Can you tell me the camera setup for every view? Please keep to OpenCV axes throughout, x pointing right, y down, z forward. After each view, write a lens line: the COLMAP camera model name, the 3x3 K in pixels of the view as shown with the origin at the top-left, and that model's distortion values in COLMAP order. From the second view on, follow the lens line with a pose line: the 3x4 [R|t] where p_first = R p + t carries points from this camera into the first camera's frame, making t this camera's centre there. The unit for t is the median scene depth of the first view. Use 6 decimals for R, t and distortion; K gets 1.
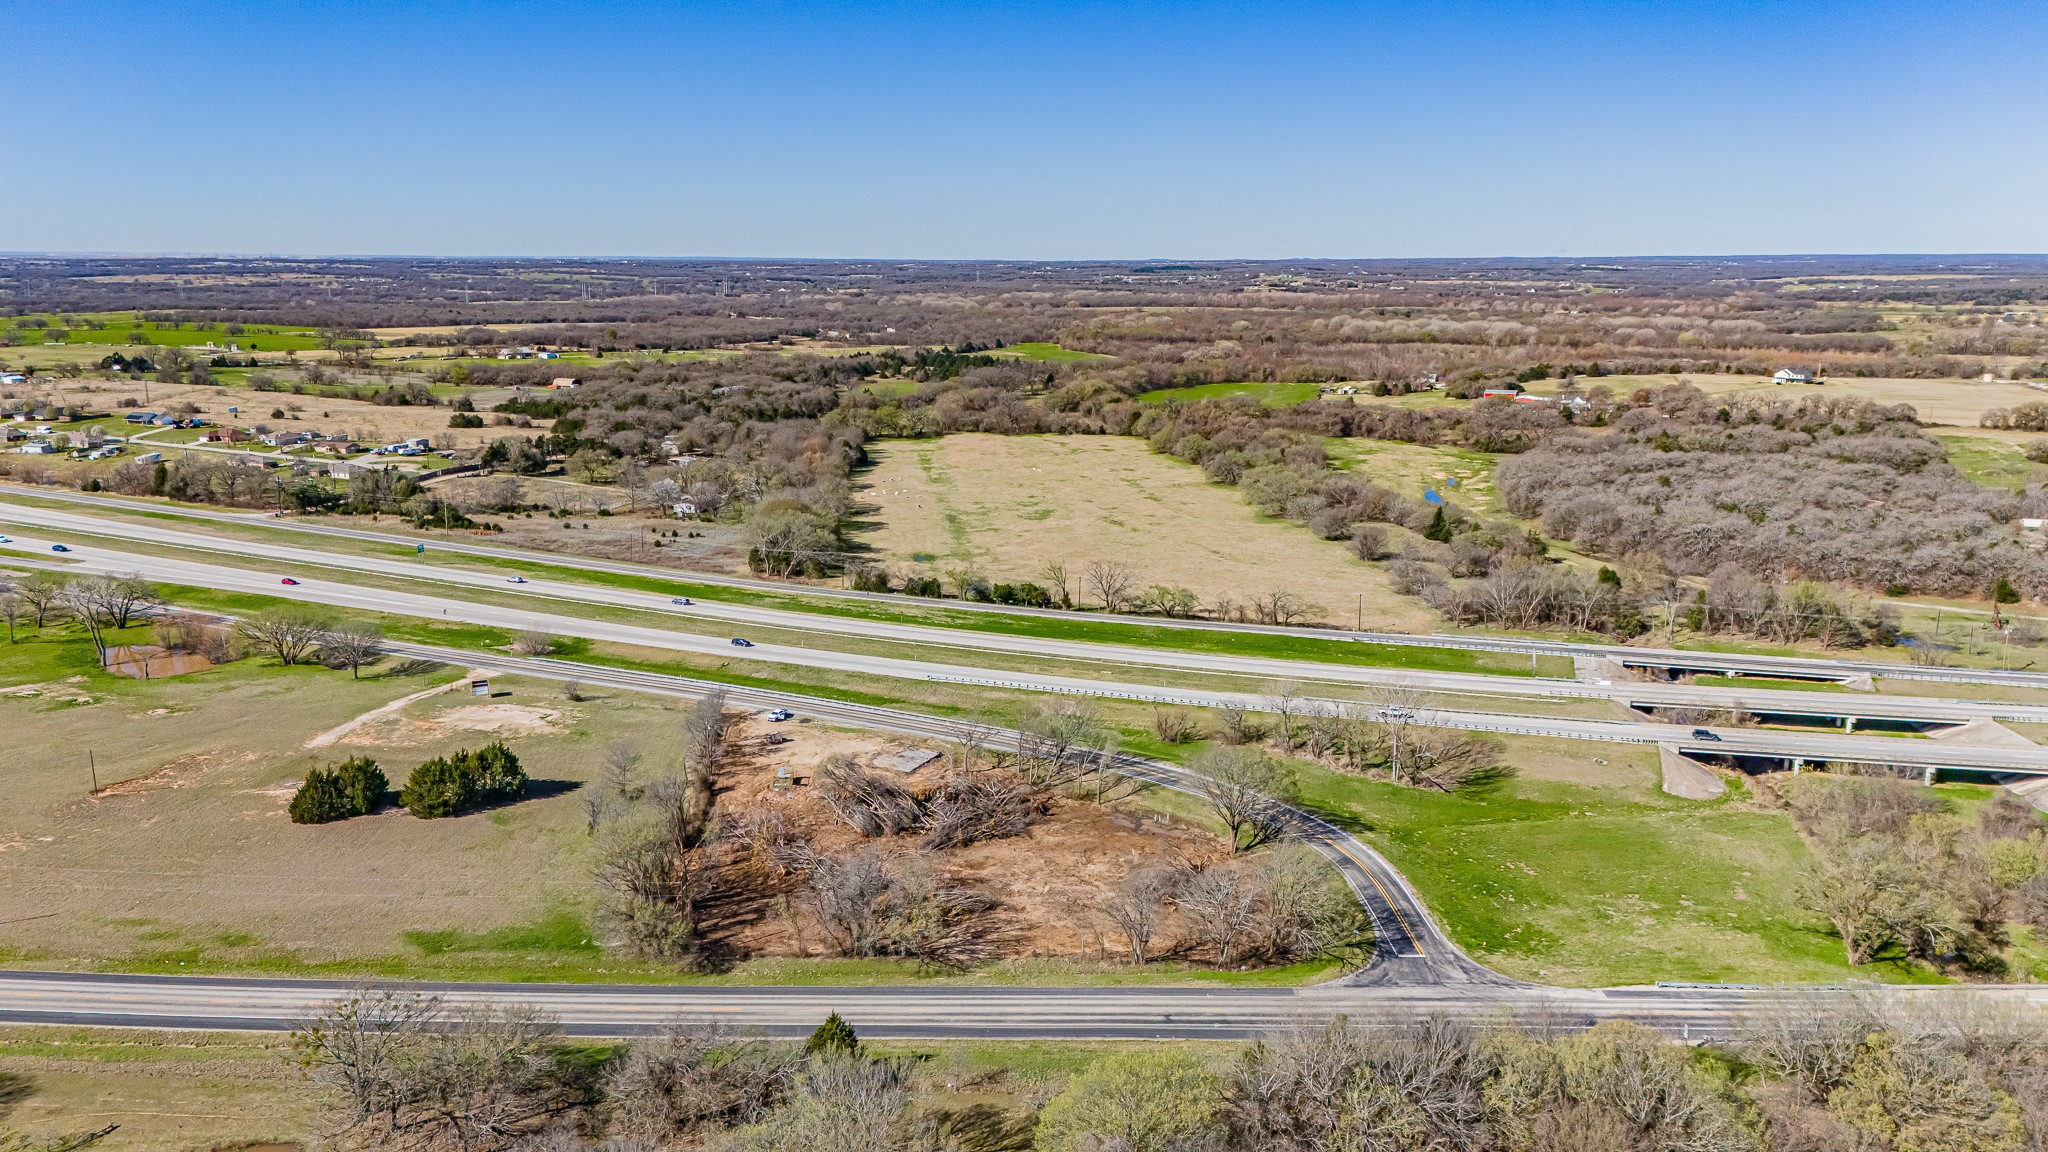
lens RADIAL K [[1493.3, 0, 1032.2], [0, 1493.3, 575.8], [0, 0, 1]] dist [0.070046, -0.045709]
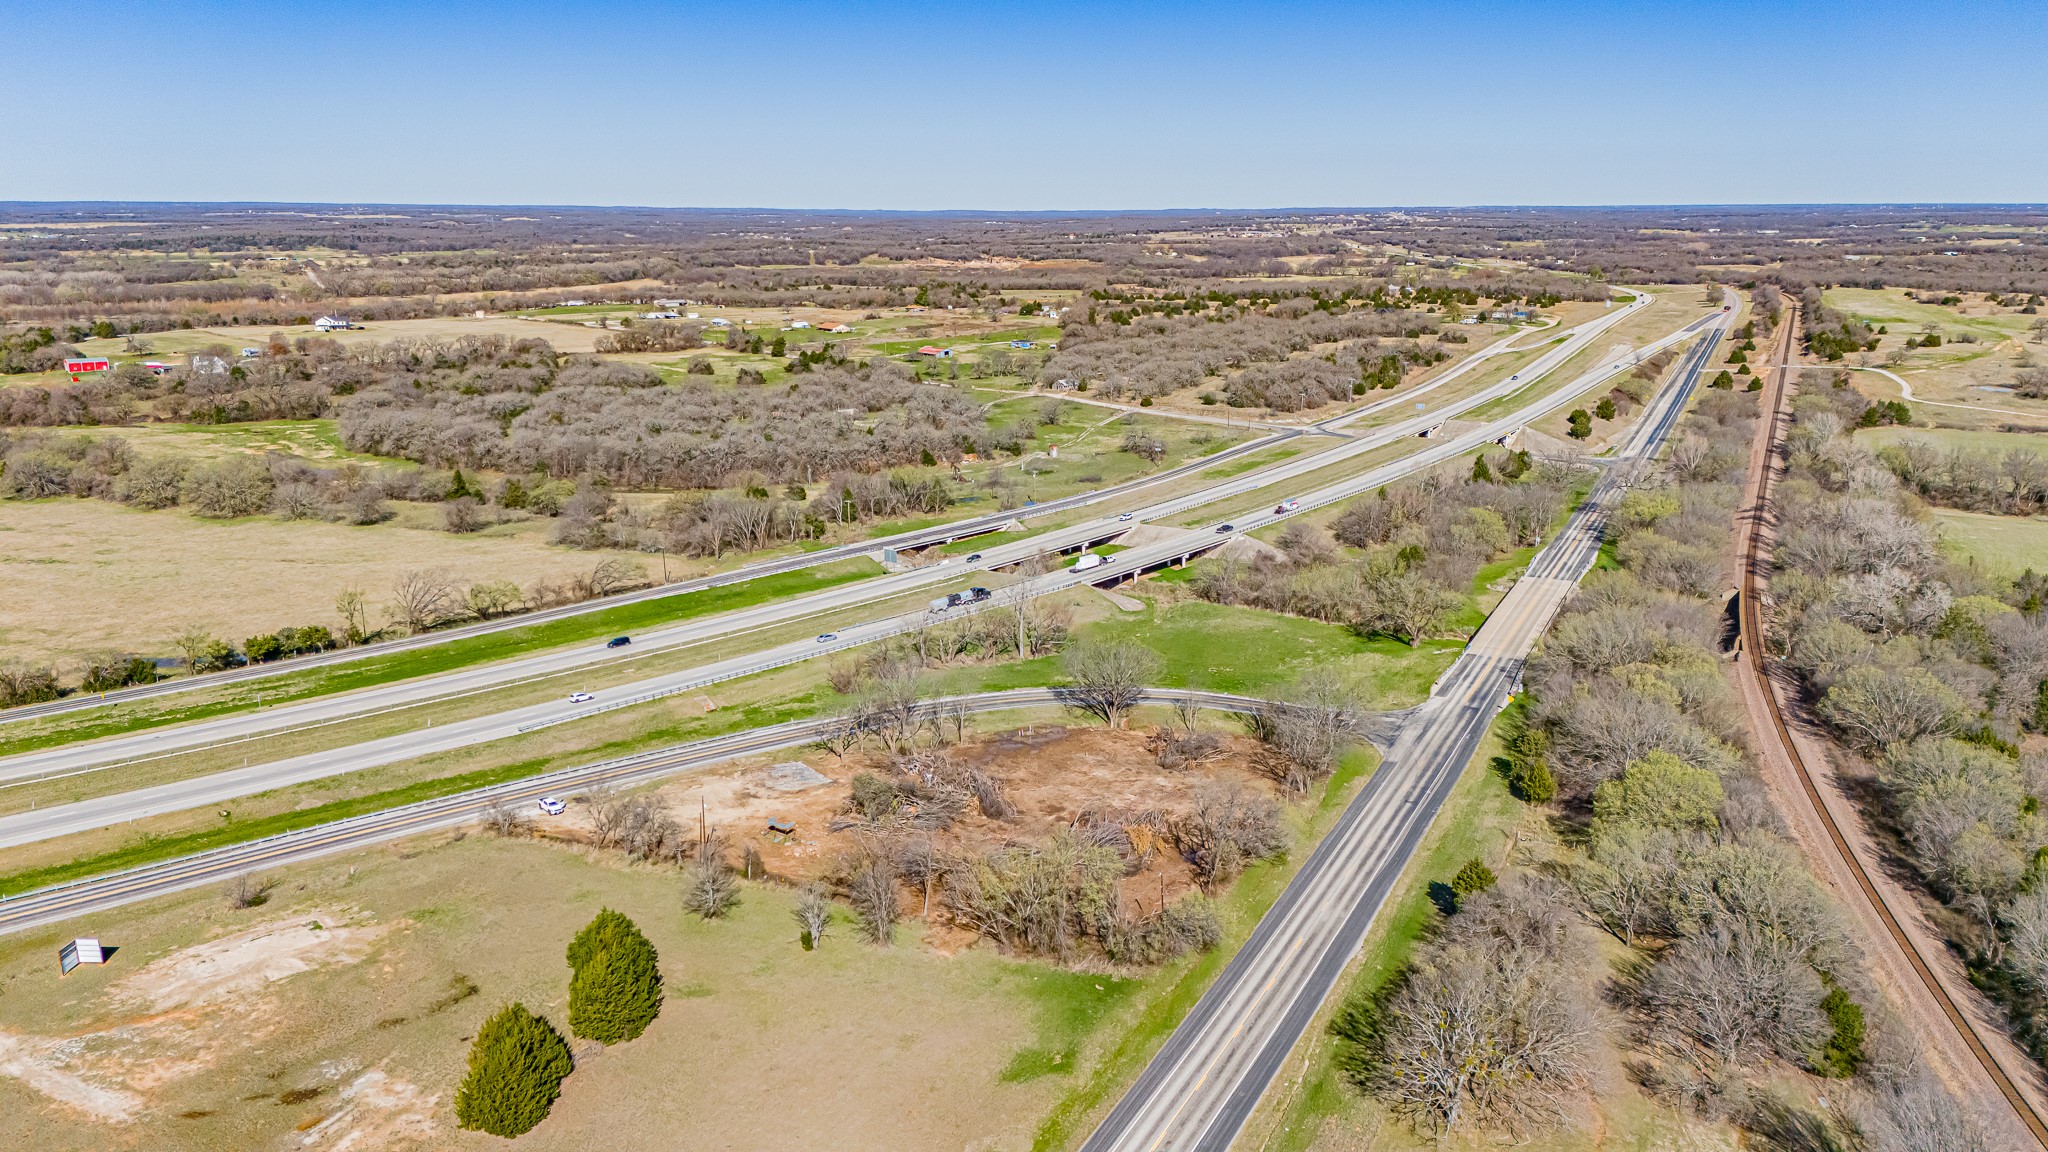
lens RADIAL K [[1487.2, 0, 1026.3], [0, 1487.2, 579.8], [0, 0, 1]] dist [0.108875, -0.128657]
pose [[0.456608, -0.217470, 0.862680, -0.524535], [0.186666, 0.971499, 0.146102, -0.065296], [-0.869865, 0.094322, 0.484188, 0.299826]]
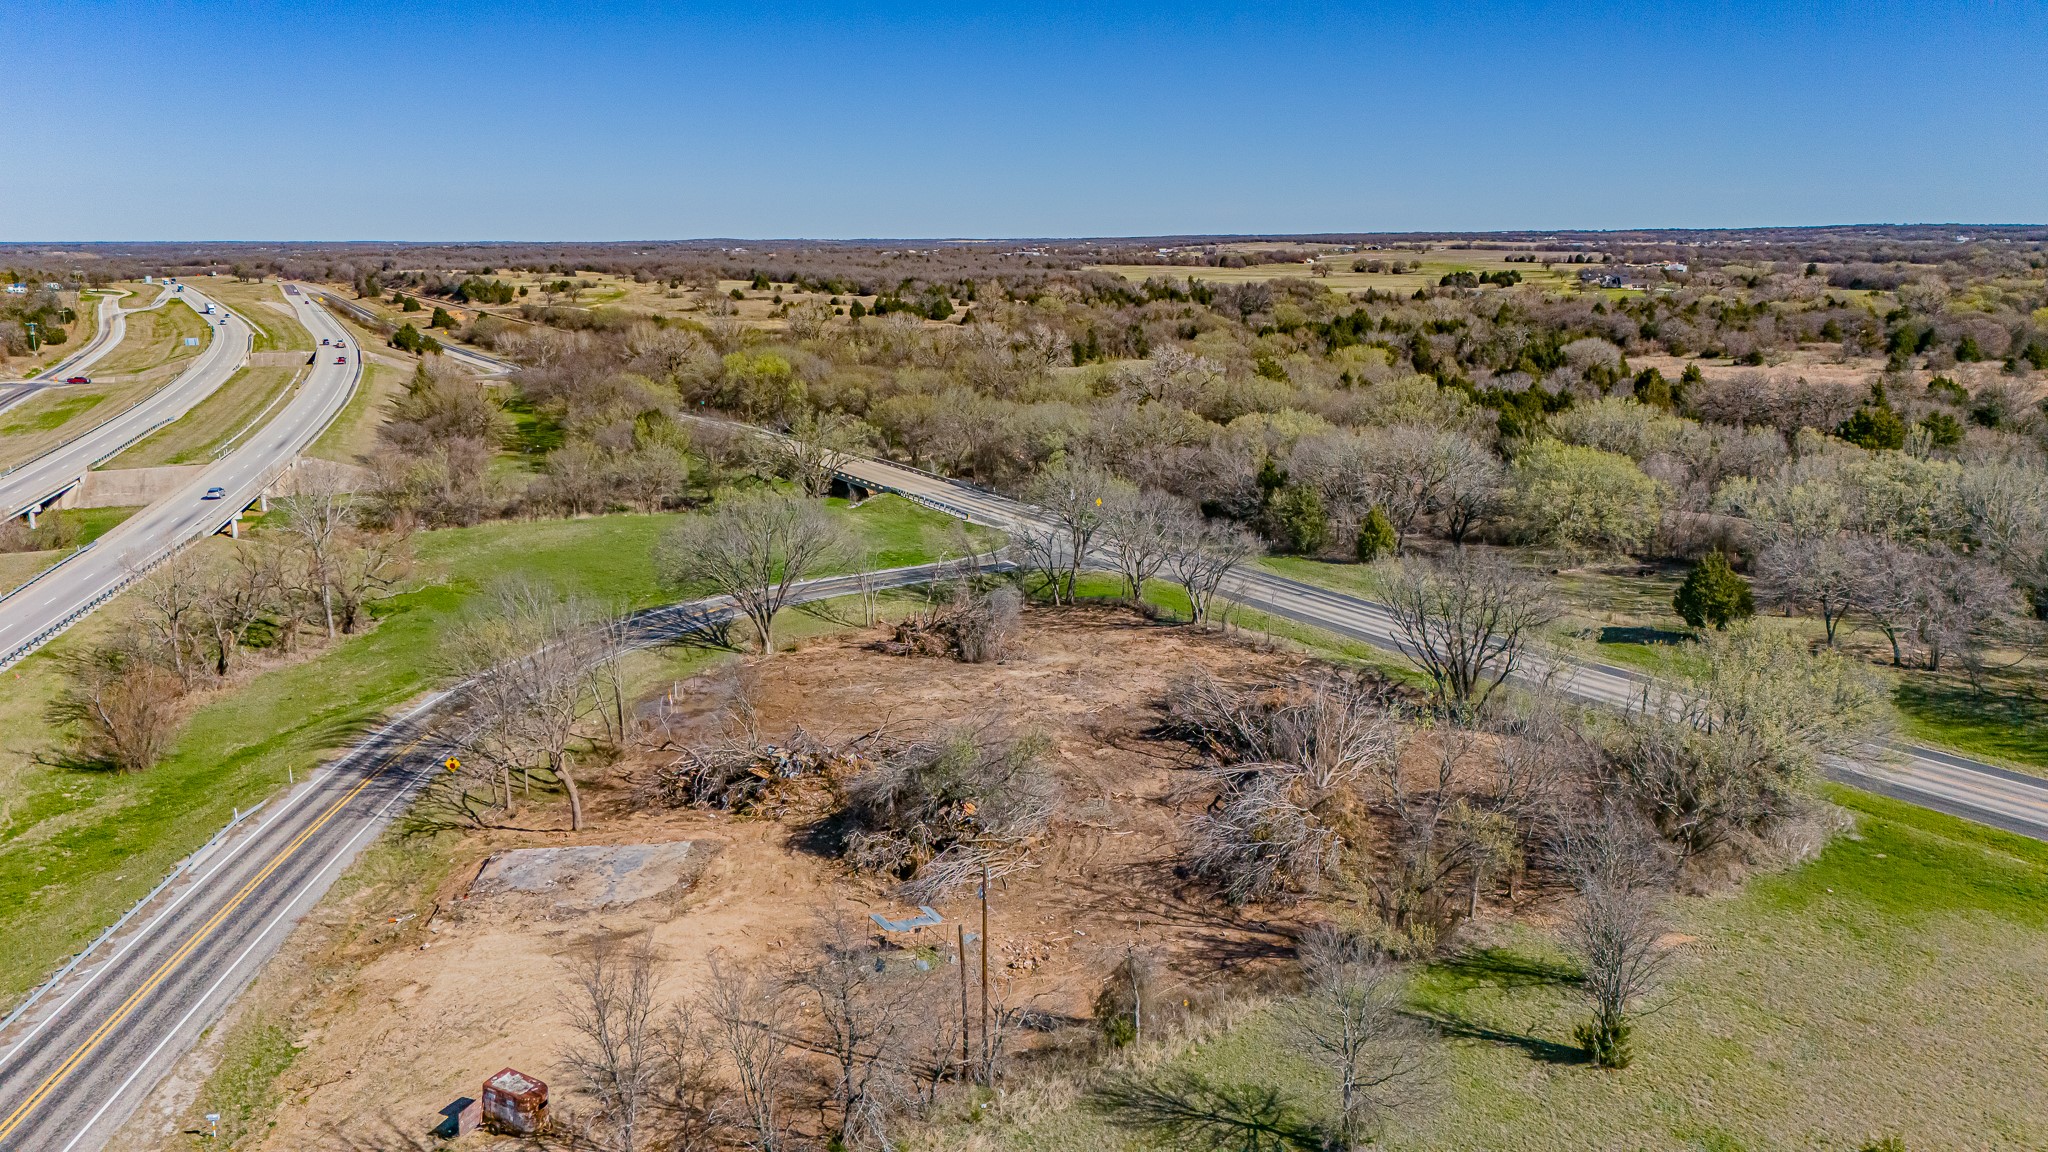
lens RADIAL K [[1493.3, 0, 1032.2], [0, 1493.3, 575.8], [0, 0, 1]] dist [0.070046, -0.045709]
pose [[-0.506627, -0.186831, 0.841679, -0.278980], [0.183580, 0.930475, 0.317042, -0.018722], [-0.842394, 0.315137, -0.437105, 0.715813]]
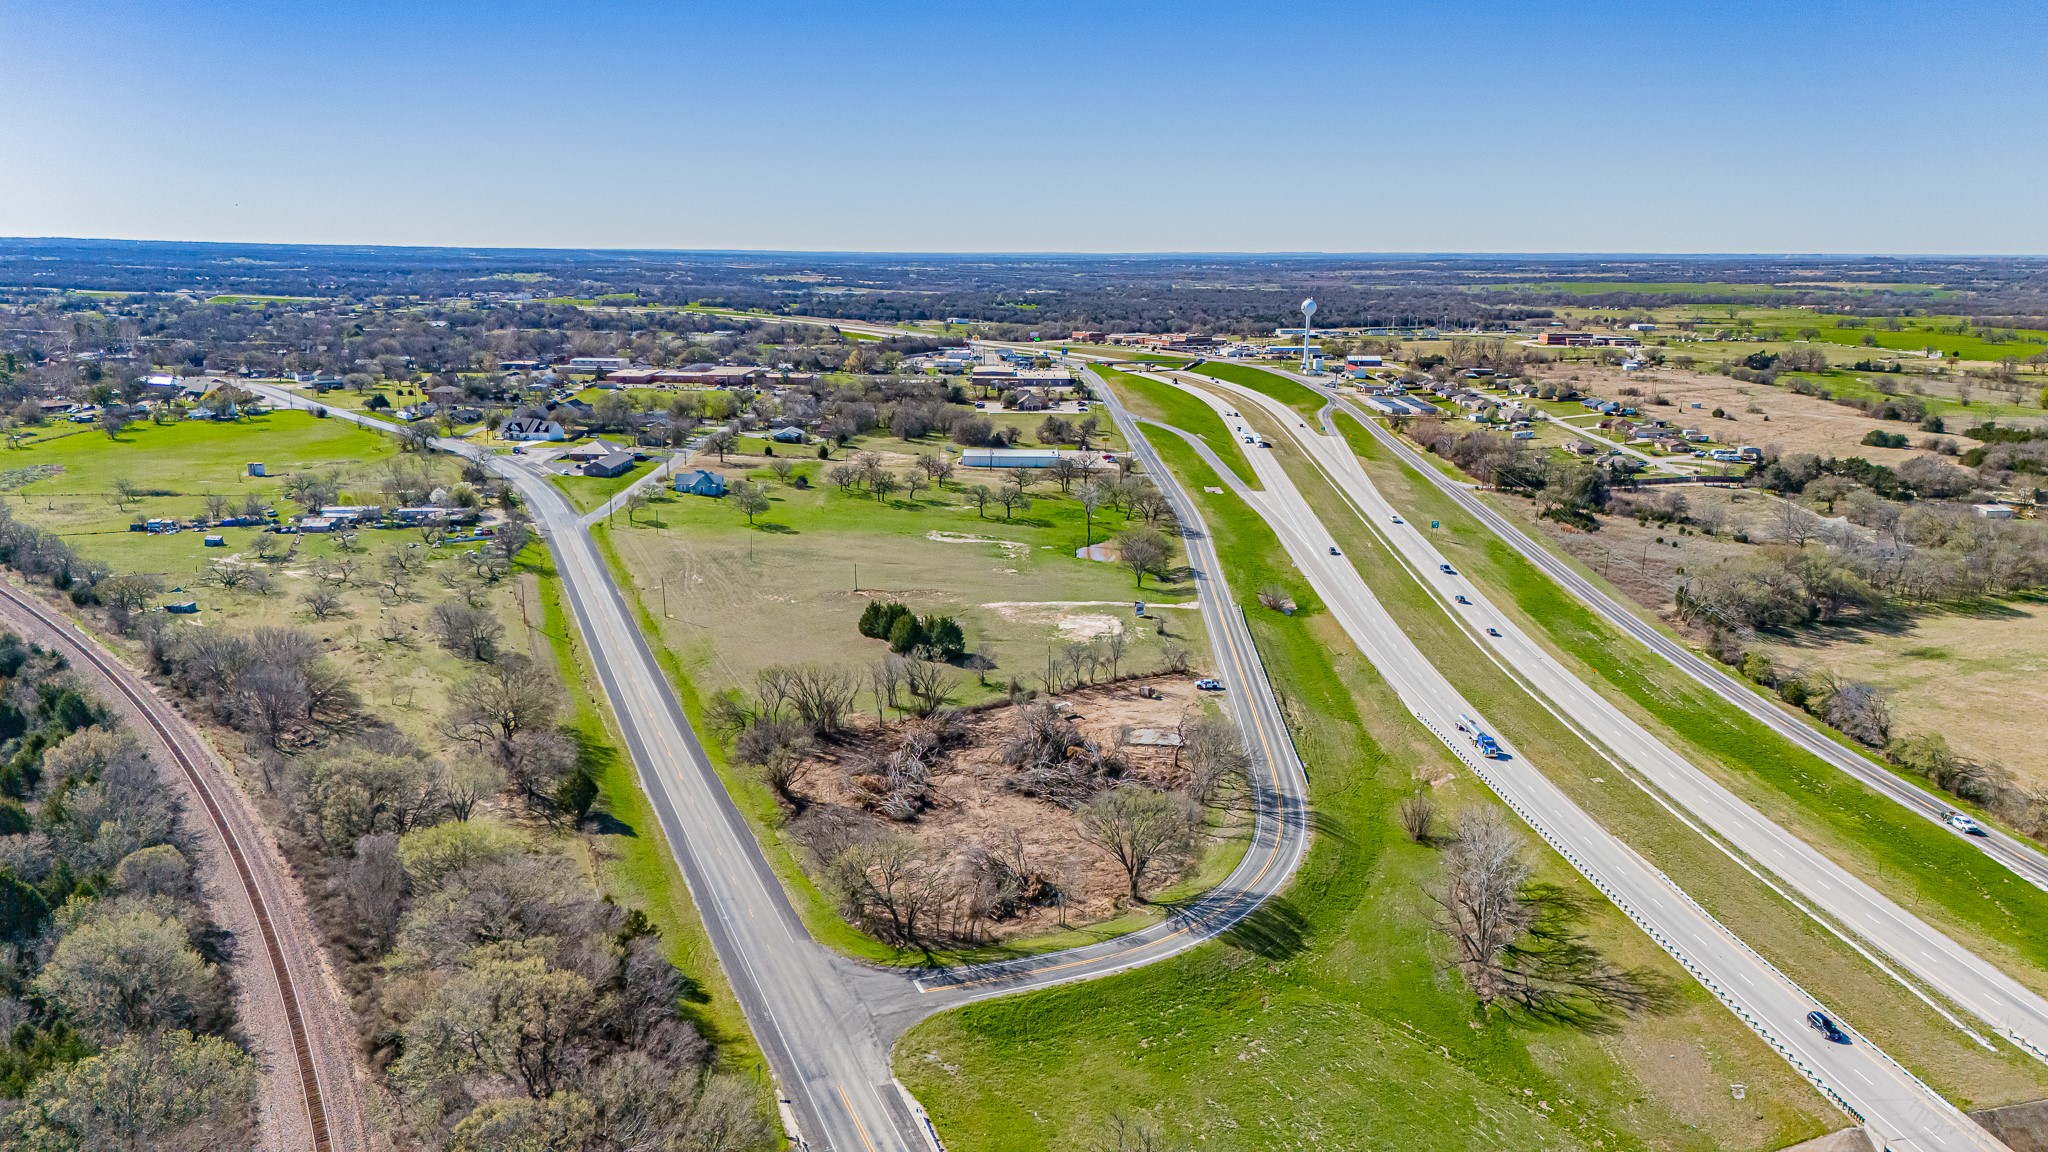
lens RADIAL K [[1487.2, 0, 1026.3], [0, 1487.2, 579.8], [0, 0, 1]] dist [0.108875, -0.128657]
pose [[0.367026, 0.201874, -0.908041, 0.564210], [-0.201337, 0.970268, 0.134328, -0.075280], [0.908160, 0.133520, 0.396758, 0.327904]]
